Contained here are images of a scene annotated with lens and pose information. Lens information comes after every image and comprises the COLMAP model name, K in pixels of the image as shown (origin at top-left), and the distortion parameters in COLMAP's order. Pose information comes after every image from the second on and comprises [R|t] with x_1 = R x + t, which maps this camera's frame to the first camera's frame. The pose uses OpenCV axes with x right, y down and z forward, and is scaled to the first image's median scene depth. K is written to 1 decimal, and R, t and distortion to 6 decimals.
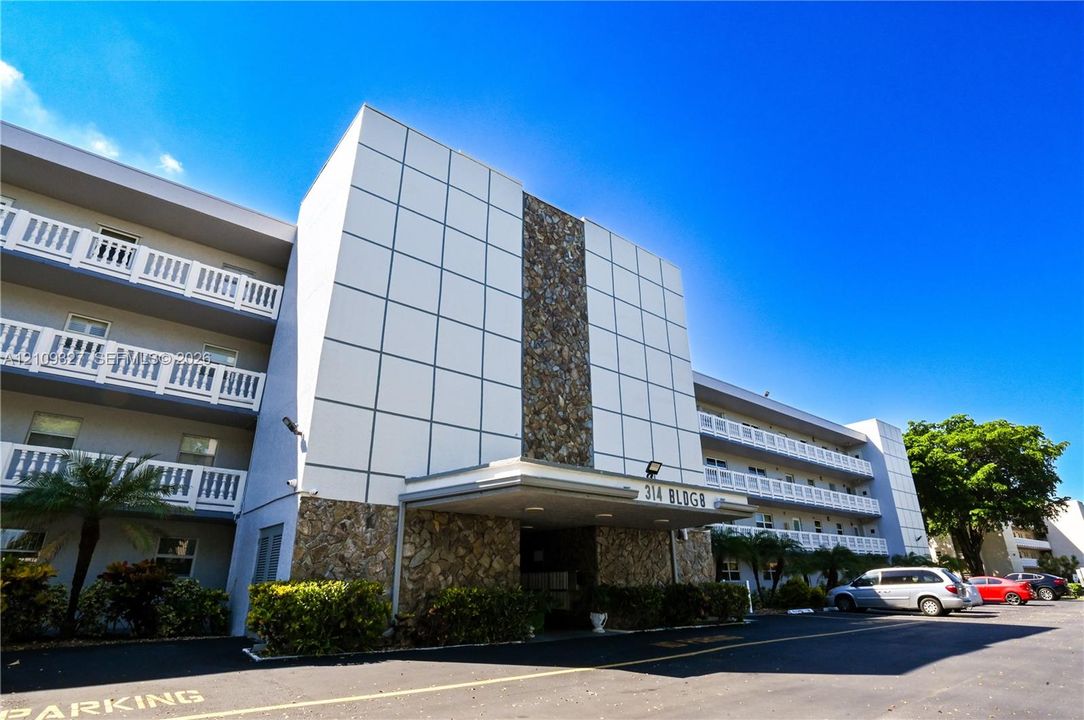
lens RADIAL K [[555.6, 0, 522.2], [0, 555.6, 357.0], [0, 0, 1]] dist [-0.048007, 0.000738]
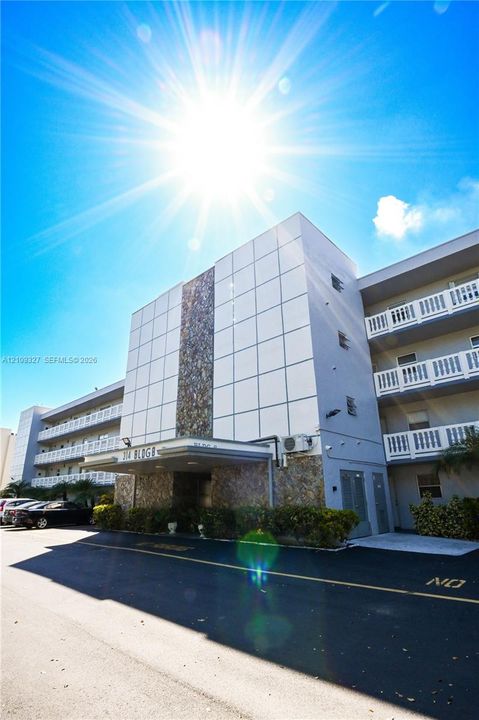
lens RADIAL K [[369.0, 0, 239.5], [0, 369.0, 360.0], [0, 0, 1]] dist [-0.048007, 0.000738]
pose [[0.147197, -0.358208, -0.921966, 1.133643], [0.389391, 0.877834, -0.278893, 0.340272], [0.909235, -0.317953, 0.268697, 0.849931]]
